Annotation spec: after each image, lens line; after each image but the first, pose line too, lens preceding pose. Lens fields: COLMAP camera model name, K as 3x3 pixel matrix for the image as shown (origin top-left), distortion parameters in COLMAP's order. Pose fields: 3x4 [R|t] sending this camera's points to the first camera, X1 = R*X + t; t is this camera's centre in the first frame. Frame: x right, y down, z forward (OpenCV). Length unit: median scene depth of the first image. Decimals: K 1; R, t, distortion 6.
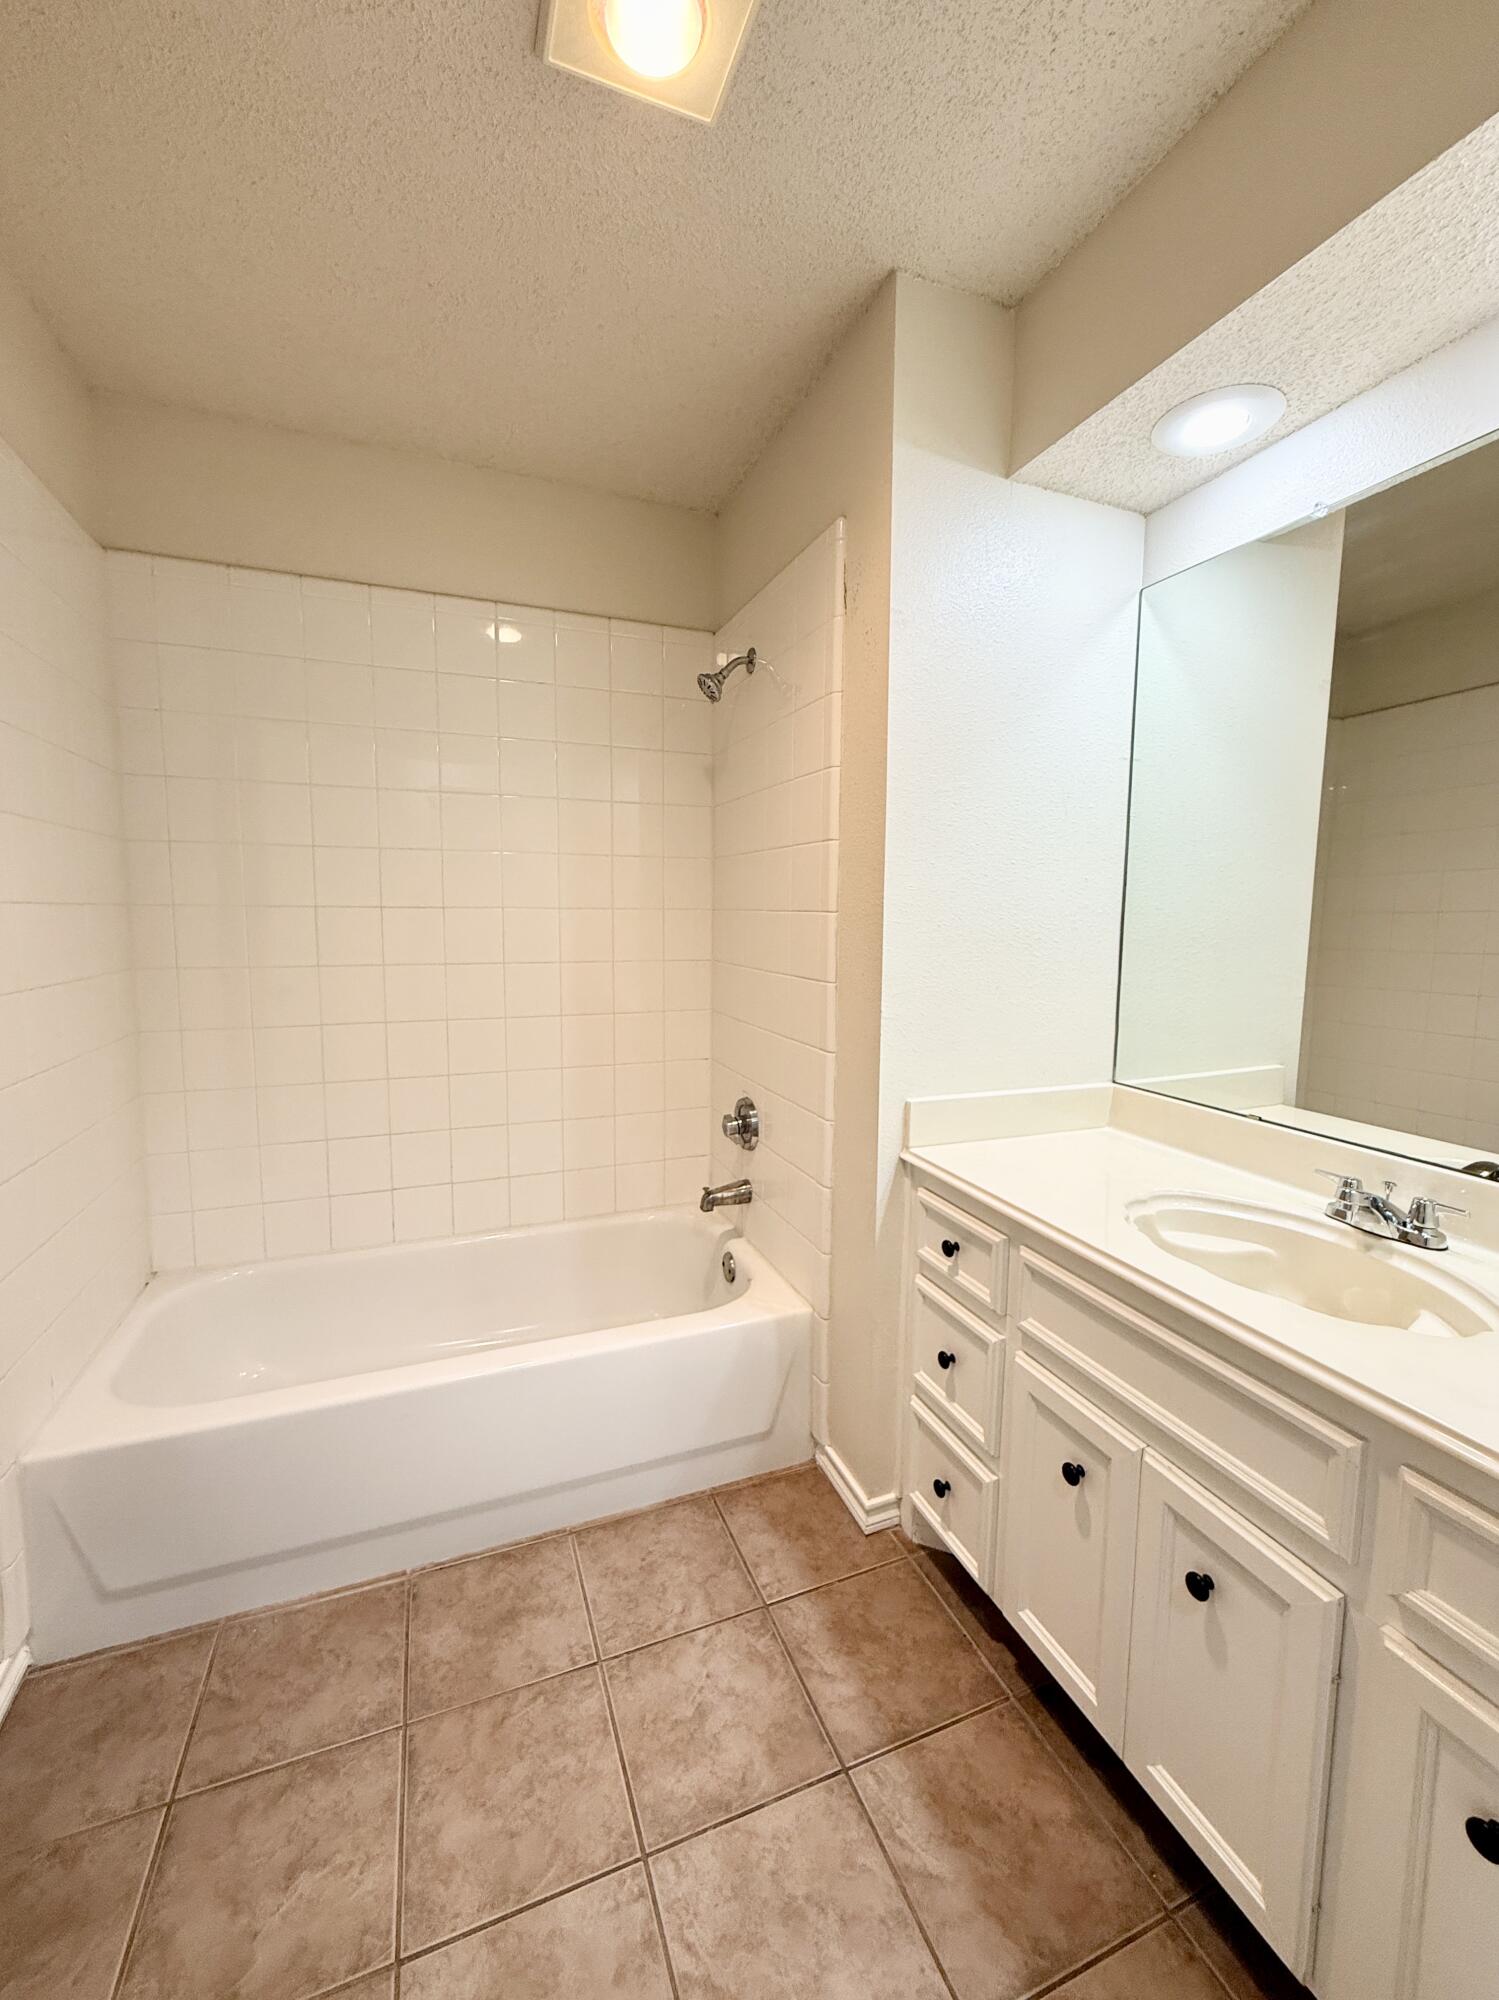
lens RADIAL K [[810.7, 0, 753.8], [0, 810.7, 989.1], [0, 0, 1]] dist [-0.002610, -0.000205]
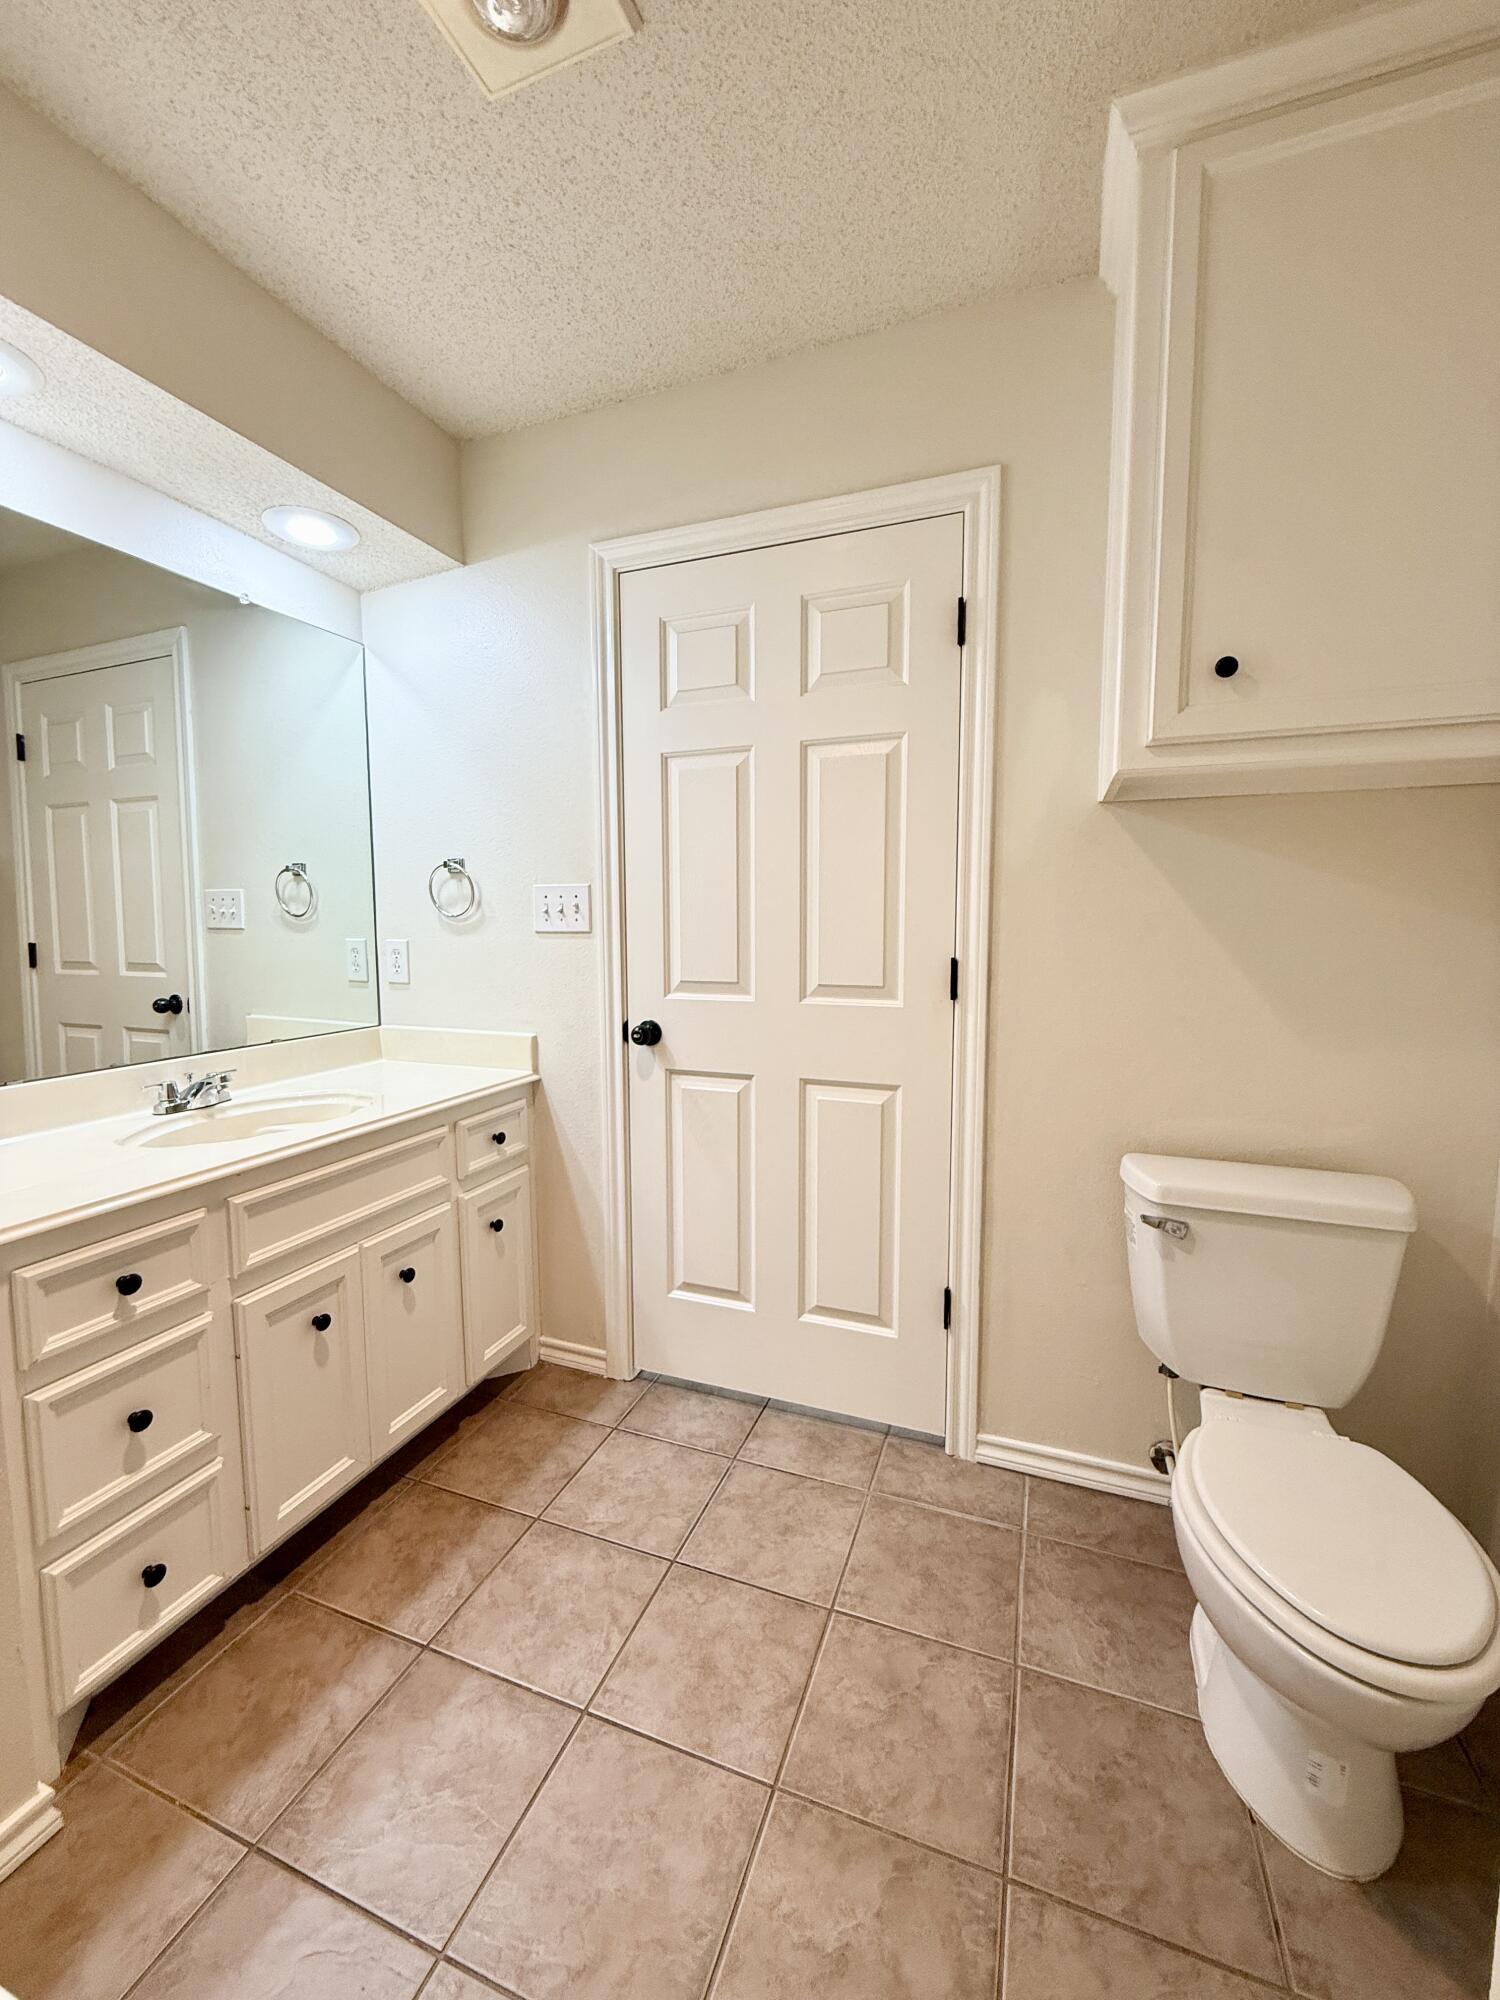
lens RADIAL K [[810.7, 0, 754.3], [0, 810.7, 989.1], [0, 0, 1]] dist [-0.002610, -0.000205]
pose [[-0.742403, -0.065729, 0.666721, -0.953655], [0.059678, 0.984731, 0.163533, -0.085005], [-0.667290, 0.161196, -0.727145, 1.434208]]
